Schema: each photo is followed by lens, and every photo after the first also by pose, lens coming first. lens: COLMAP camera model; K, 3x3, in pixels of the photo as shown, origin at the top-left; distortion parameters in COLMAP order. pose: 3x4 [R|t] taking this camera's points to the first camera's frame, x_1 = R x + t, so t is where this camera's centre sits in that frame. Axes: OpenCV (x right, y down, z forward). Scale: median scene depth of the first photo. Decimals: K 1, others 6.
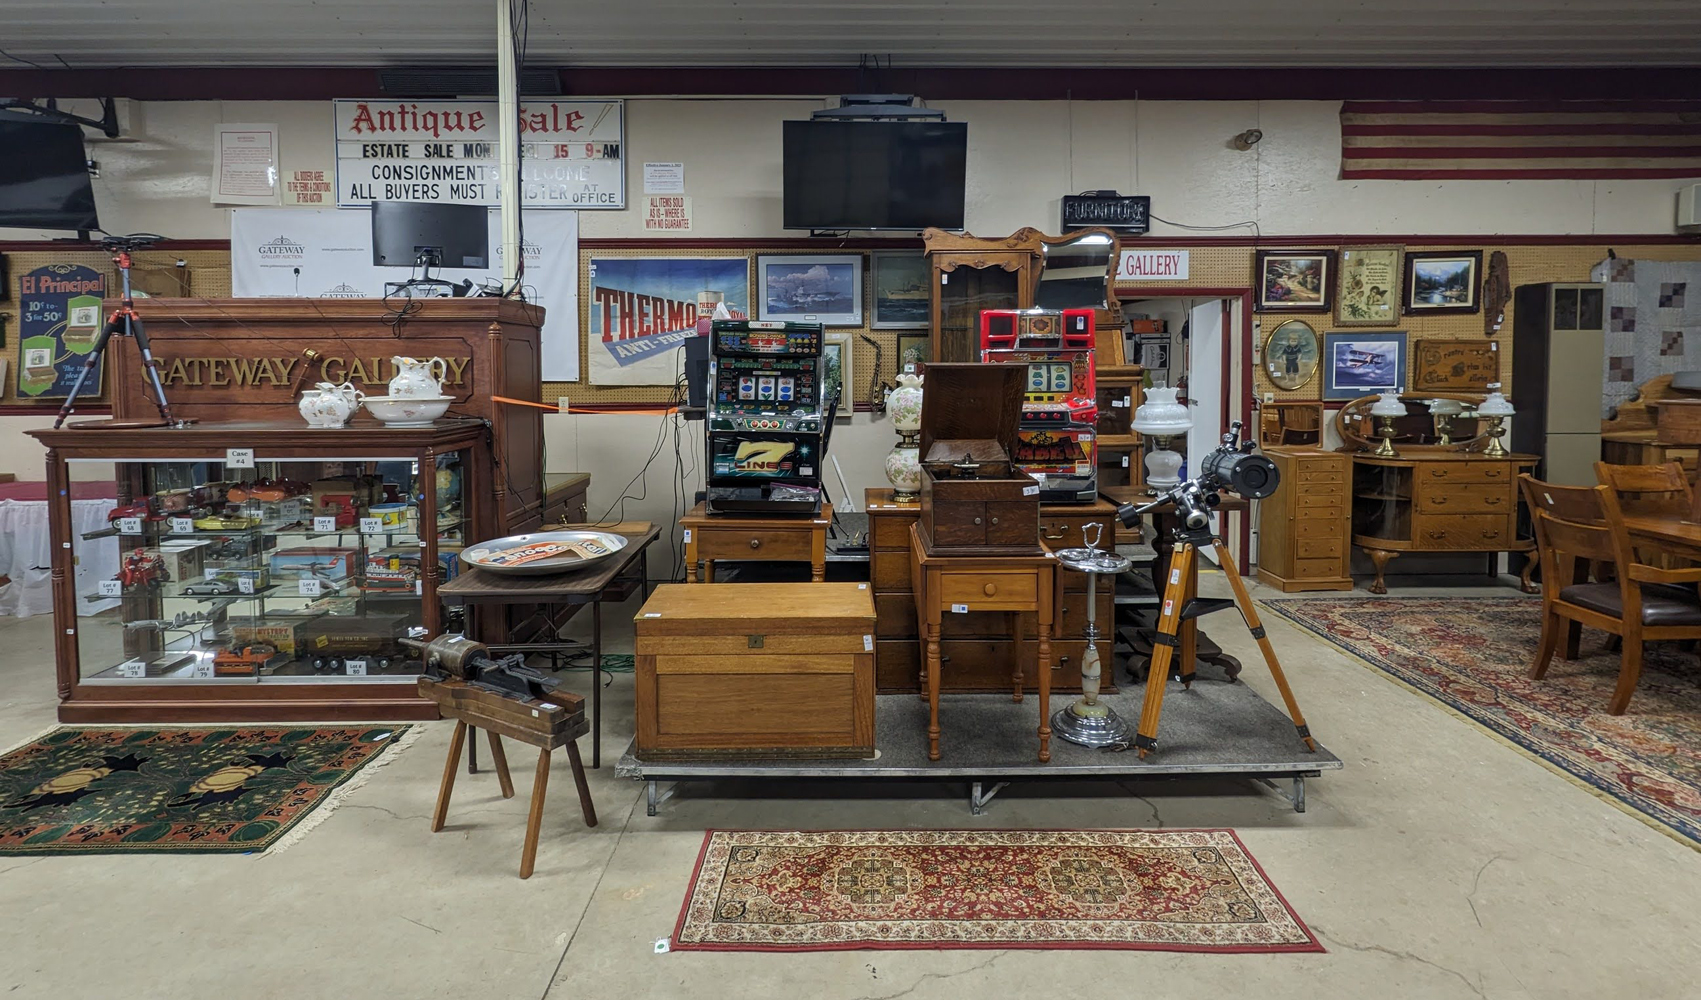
lens RADIAL K [[823.4, 0, 852.3], [0, 823.4, 410.0], [0, 0, 1]] dist [-0.001197, 0.002120]
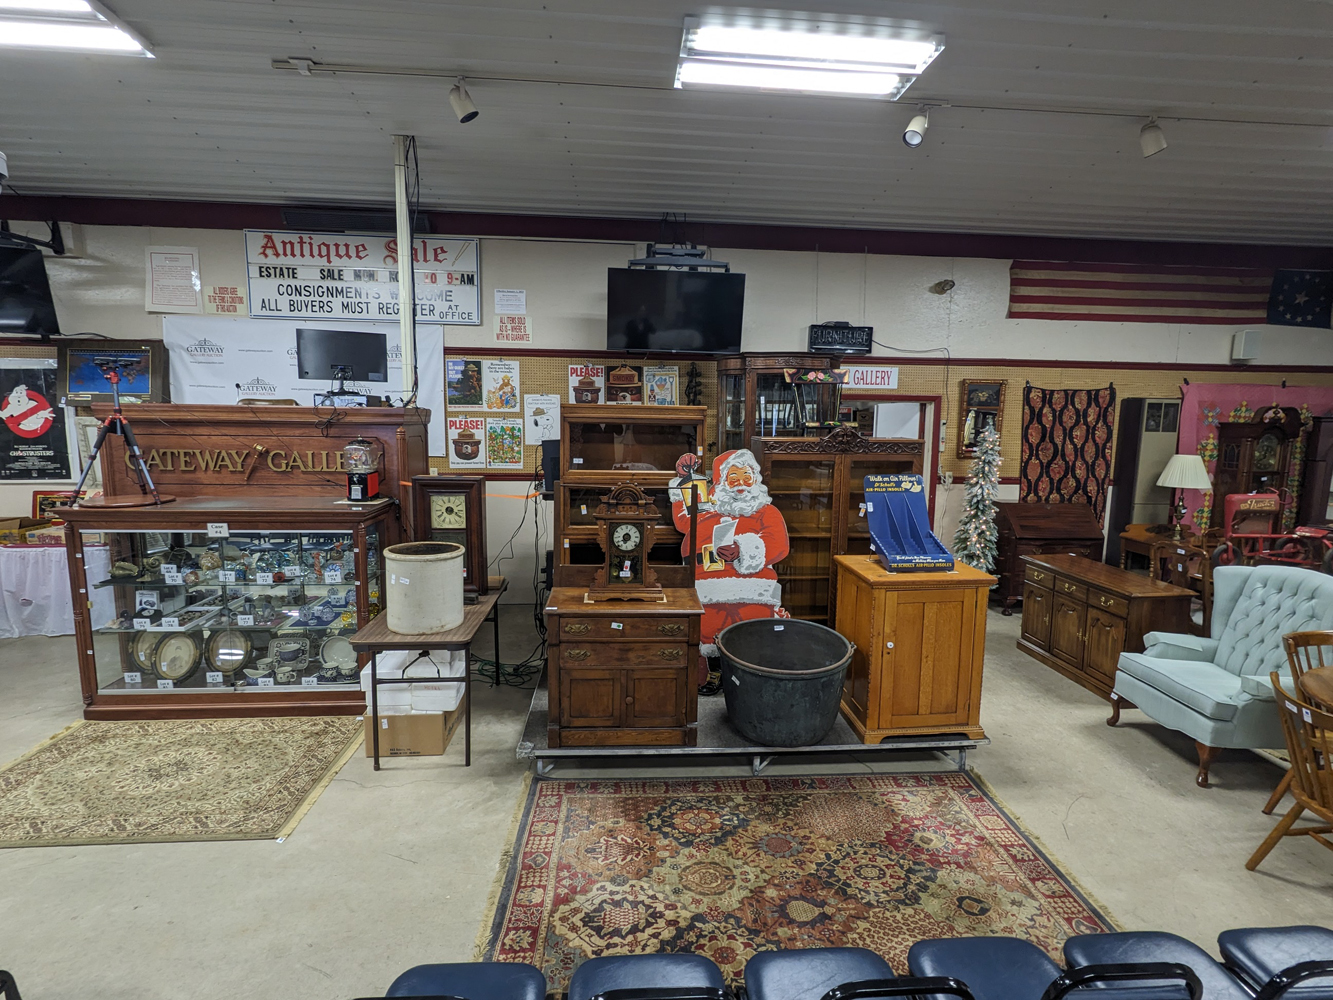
lens RADIAL K [[646.4, 0, 668.9], [0, 646.4, 503.7], [0, 0, 1]] dist [-0.000242, 0.002083]
pose [[0.997316, 0.009618, 0.072581, -0.056983], [-0.015680, 0.996392, 0.083408, -0.059633], [-0.071517, -0.084323, 0.993869, -0.073167]]
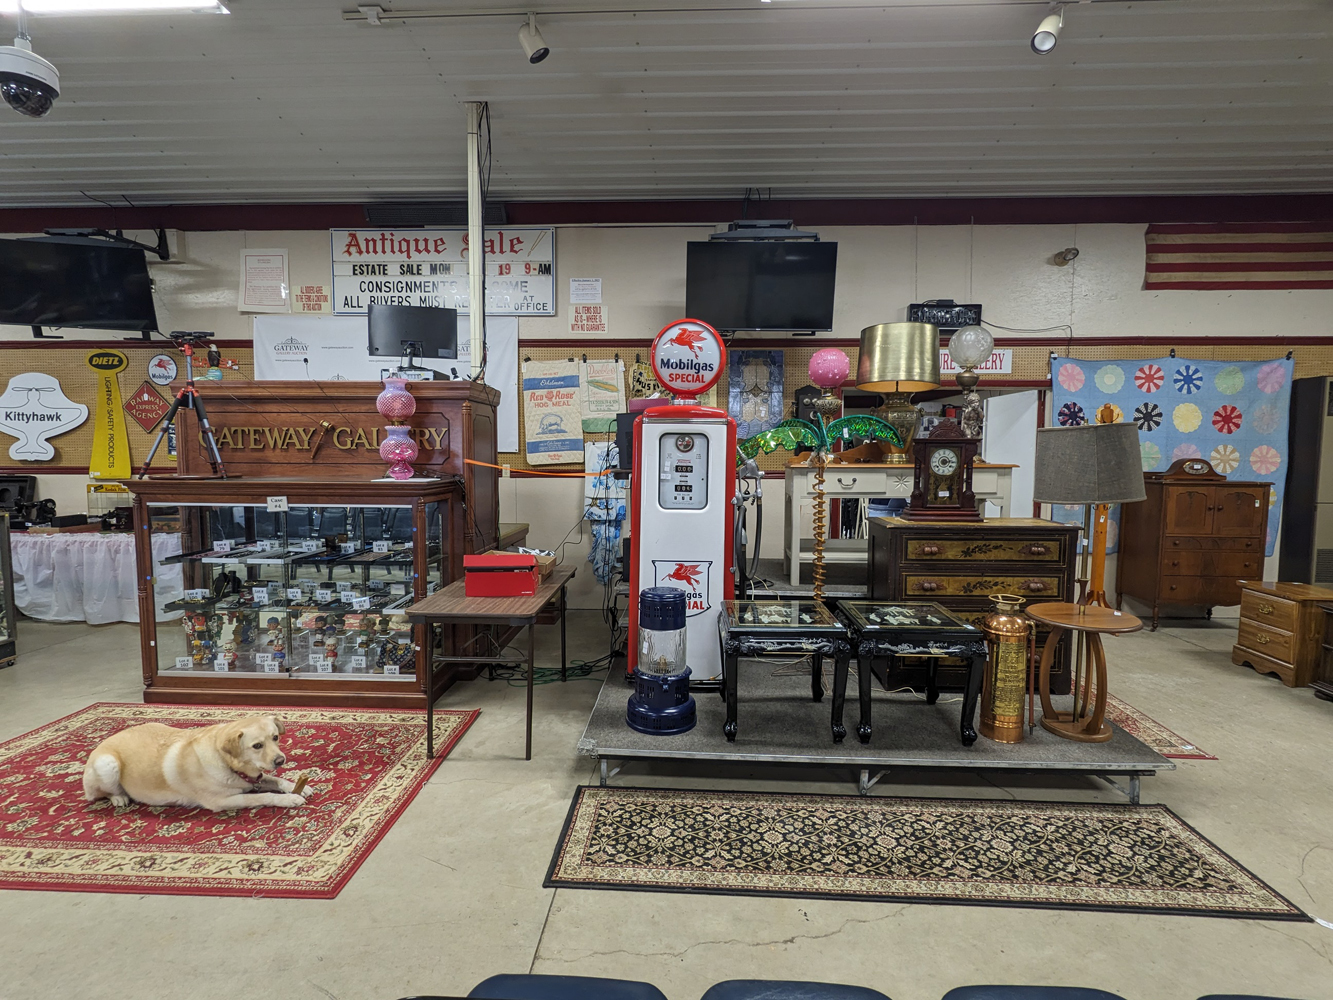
lens RADIAL K [[646.4, 0, 668.7], [0, 646.4, 503.5], [0, 0, 1]] dist [-0.000242, 0.002083]
pose [[0.998675, 0.013262, -0.049726, -0.056918], [-0.011844, 0.999518, 0.028692, 0.015109], [0.050082, -0.028065, 0.998351, 0.014440]]
